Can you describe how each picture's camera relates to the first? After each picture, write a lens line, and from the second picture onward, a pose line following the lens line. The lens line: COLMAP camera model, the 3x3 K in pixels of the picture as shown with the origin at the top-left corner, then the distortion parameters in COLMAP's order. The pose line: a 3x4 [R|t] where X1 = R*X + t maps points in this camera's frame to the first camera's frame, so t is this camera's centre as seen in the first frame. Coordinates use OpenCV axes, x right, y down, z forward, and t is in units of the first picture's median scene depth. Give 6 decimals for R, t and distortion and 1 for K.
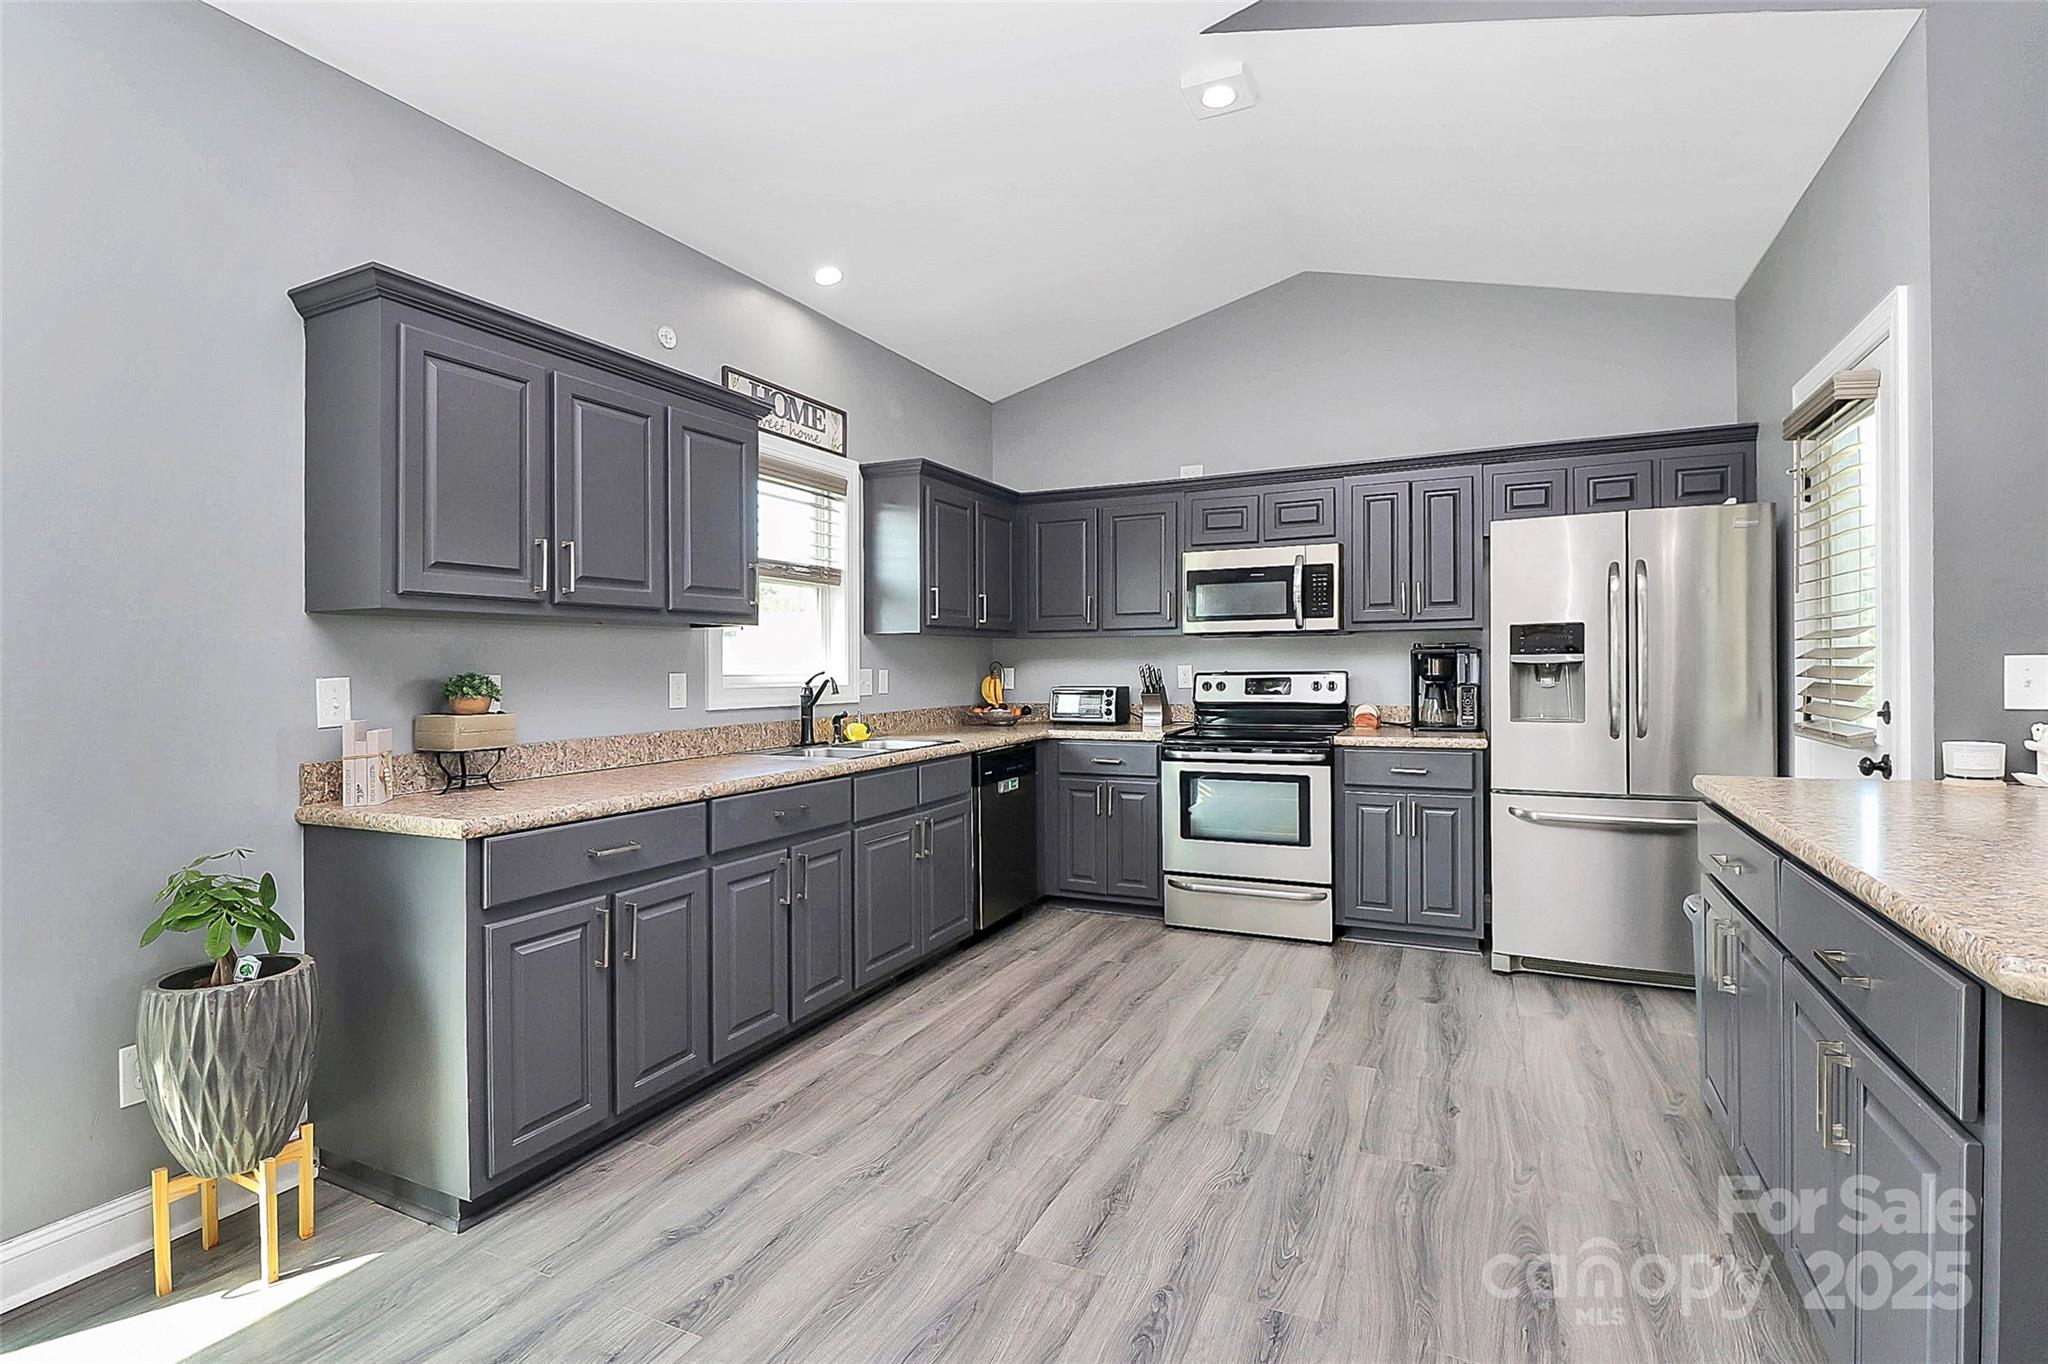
lens RADIAL K [[969.1, 0, 1008.5], [0, 969.1, 675.1], [0, 0, 1]] dist [0.000250, -0.000223]
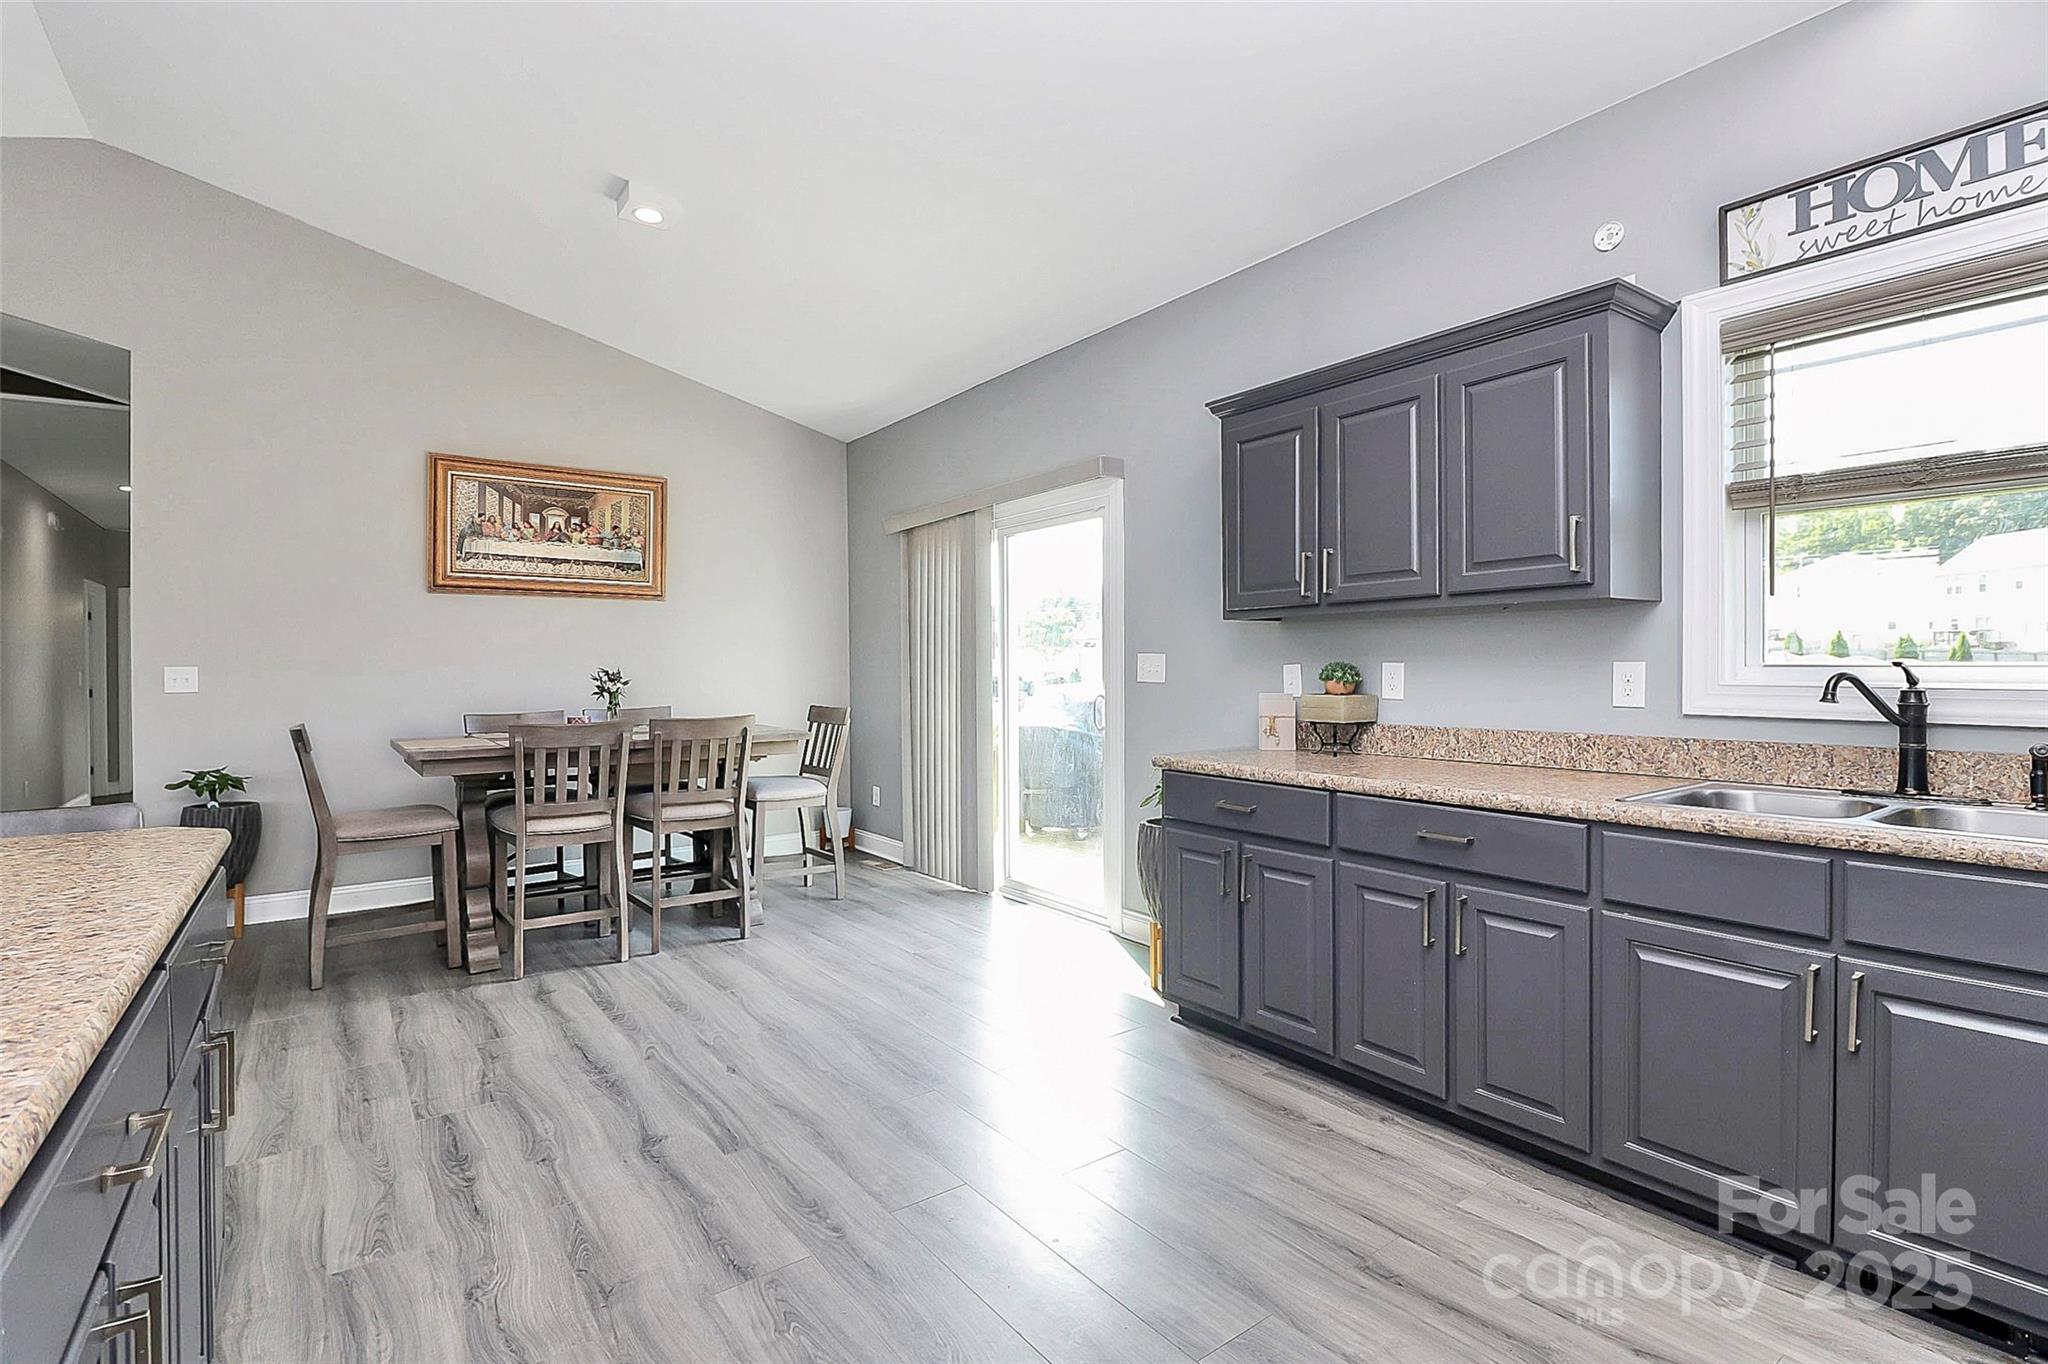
lens RADIAL K [[944.2, 0, 1029.9], [0, 944.2, 663.9], [0, 0, 1]] dist [-0.000834, -0.000218]
pose [[-0.456586, 0.013459, -0.889577, 0.464336], [0.007345, 0.999909, 0.011359, -0.010968], [0.889649, -0.001347, -0.456643, 0.774323]]
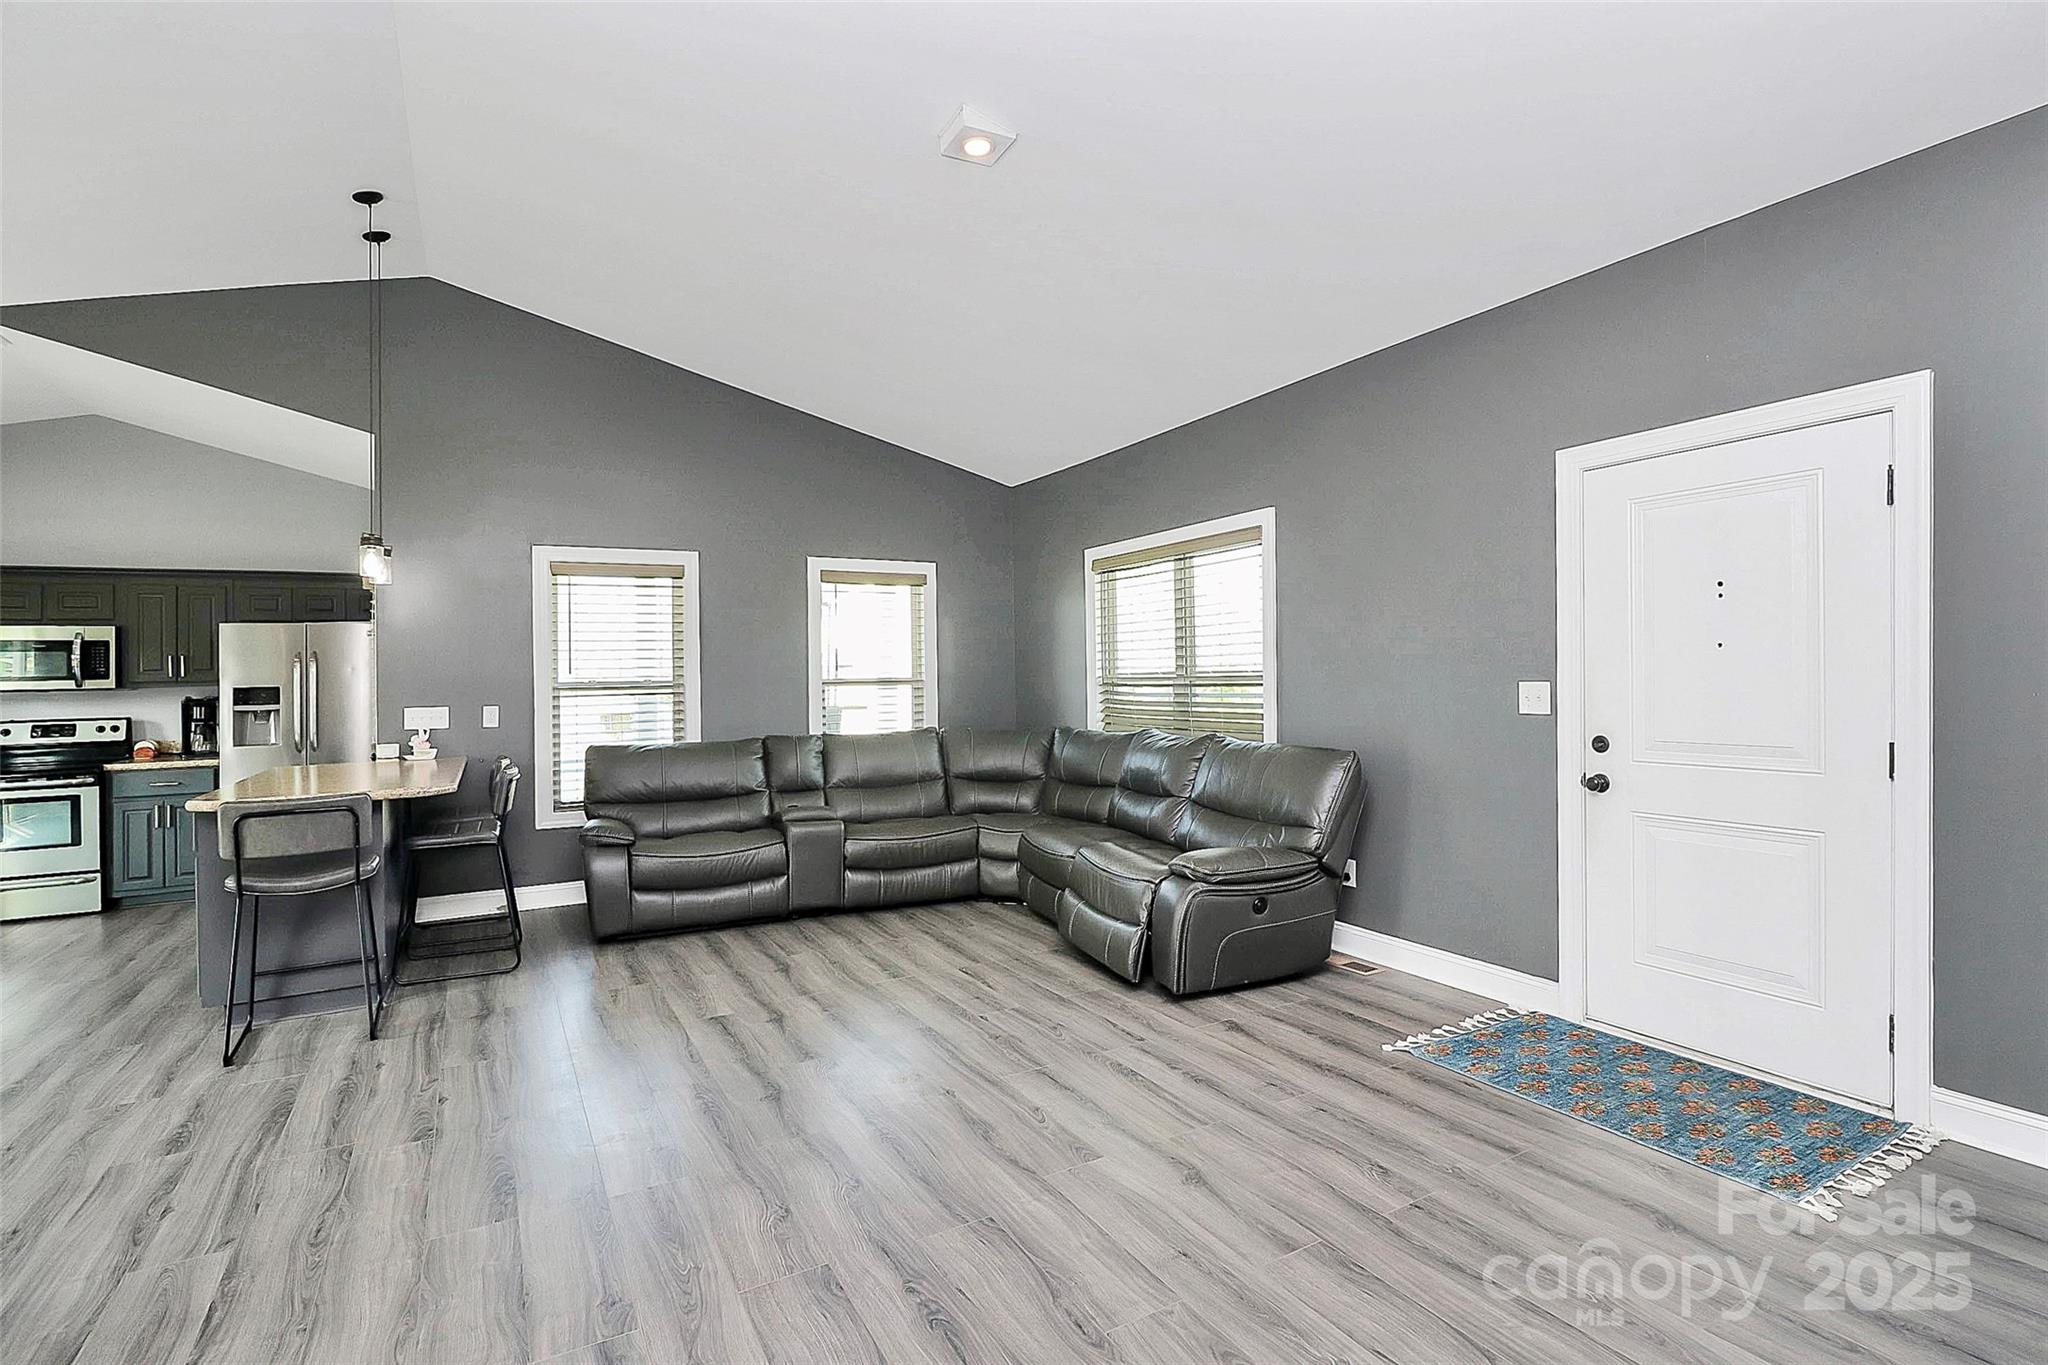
lens RADIAL K [[989.0, 0, 998.6], [0, 989.0, 677.1], [0, 0, 1]] dist [-0.000448, 0.000005]
pose [[0.596641, 0.001162, 0.802507, -0.044269], [0.020591, 0.999648, -0.016756, -0.013631], [-0.802244, 0.026521, 0.596407, -0.918844]]
